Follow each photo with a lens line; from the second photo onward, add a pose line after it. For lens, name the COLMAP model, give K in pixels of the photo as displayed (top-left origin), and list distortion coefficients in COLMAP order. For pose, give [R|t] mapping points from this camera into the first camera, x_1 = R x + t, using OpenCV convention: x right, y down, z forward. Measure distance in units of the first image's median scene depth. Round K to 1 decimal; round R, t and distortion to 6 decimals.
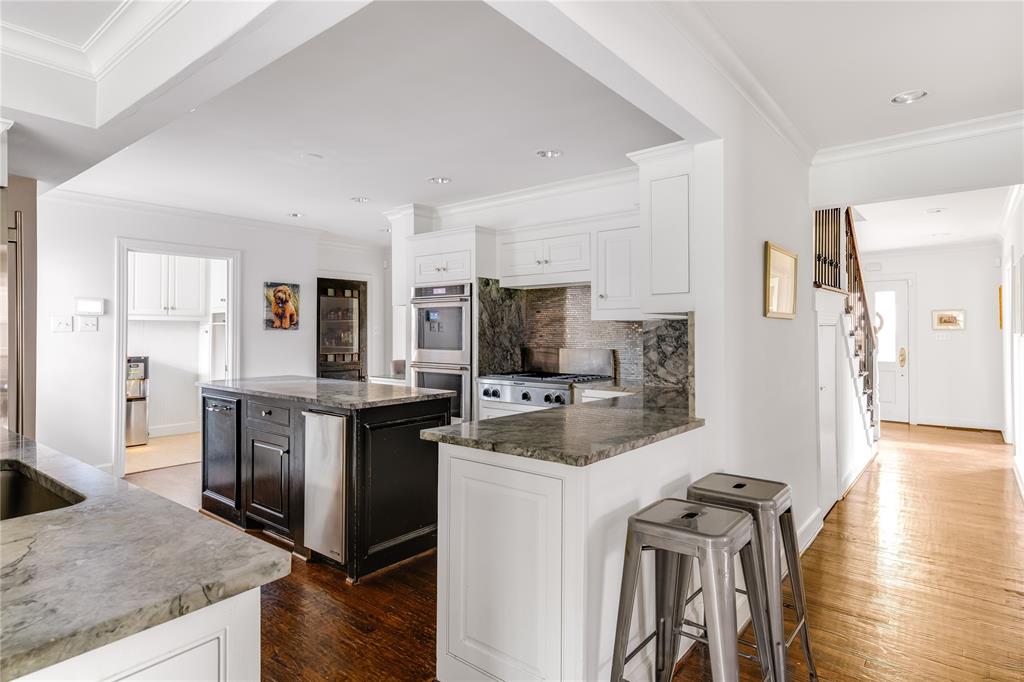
lens RADIAL K [[558.0, 0, 506.0], [0, 558.0, 330.8], [0, 0, 1]] dist [0.026575, -0.000367]
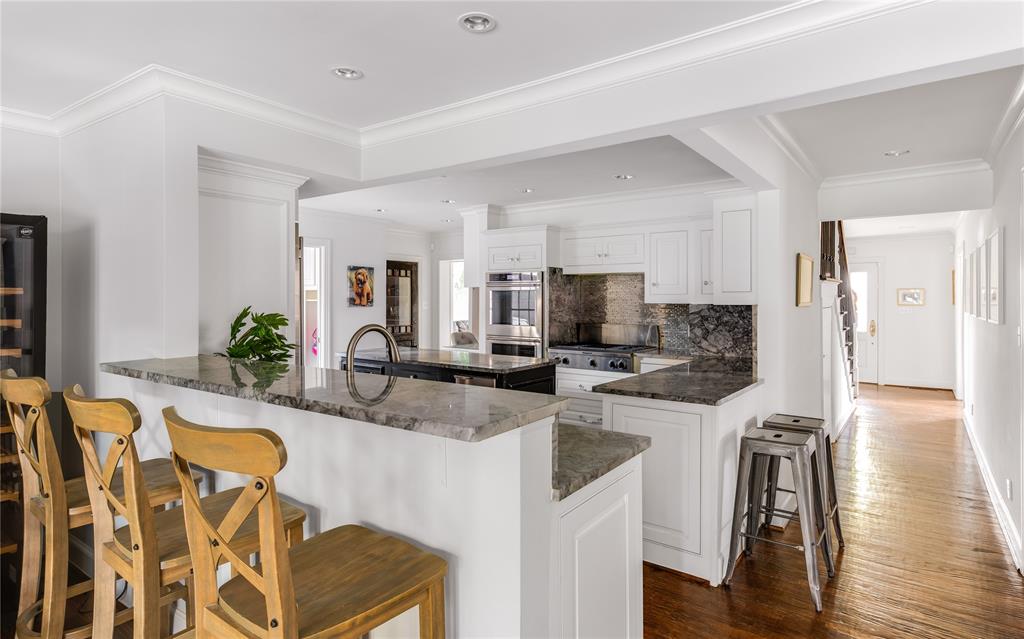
lens RADIAL K [[548.0, 0, 511.6], [0, 548.0, 304.0], [0, 0, 1]] dist [0.030327, 0.002057]
pose [[0.998714, 0.000908, 0.050695, -0.183250], [-0.001470, 0.999938, 0.011059, -0.025822], [-0.050681, -0.011120, 0.998653, -0.197783]]
